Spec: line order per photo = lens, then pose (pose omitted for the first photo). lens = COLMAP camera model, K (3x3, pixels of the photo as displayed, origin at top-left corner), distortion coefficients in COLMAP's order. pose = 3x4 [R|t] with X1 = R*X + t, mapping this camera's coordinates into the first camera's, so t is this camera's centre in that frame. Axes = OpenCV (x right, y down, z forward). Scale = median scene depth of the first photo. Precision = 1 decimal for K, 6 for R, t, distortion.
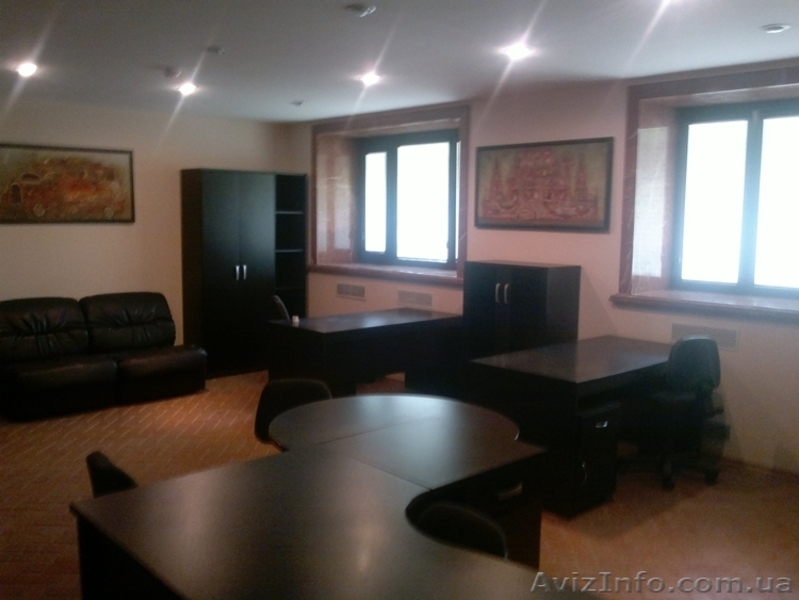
lens RADIAL K [[759.5, 0, 400.7], [0, 759.5, 294.4], [0, 0, 1]] dist [-0.079637, 0.000000]
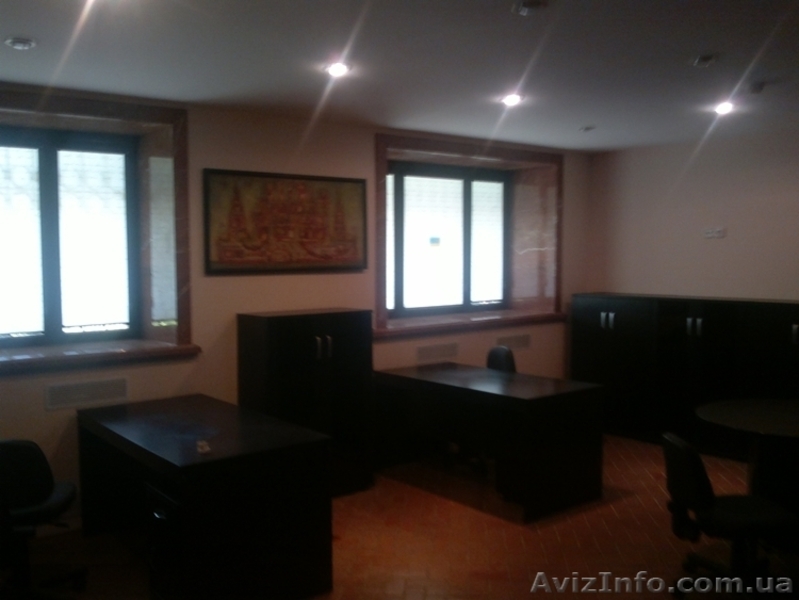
lens RADIAL K [[759.5, 0, 400.8], [0, 759.5, 307.5], [0, 0, 1]] dist [-0.079637, 0.000000]
pose [[0.037926, -0.076842, 0.996322, -0.709542], [0.119883, 0.990188, 0.071806, -0.095384], [-0.992063, 0.116719, 0.046766, 0.852222]]
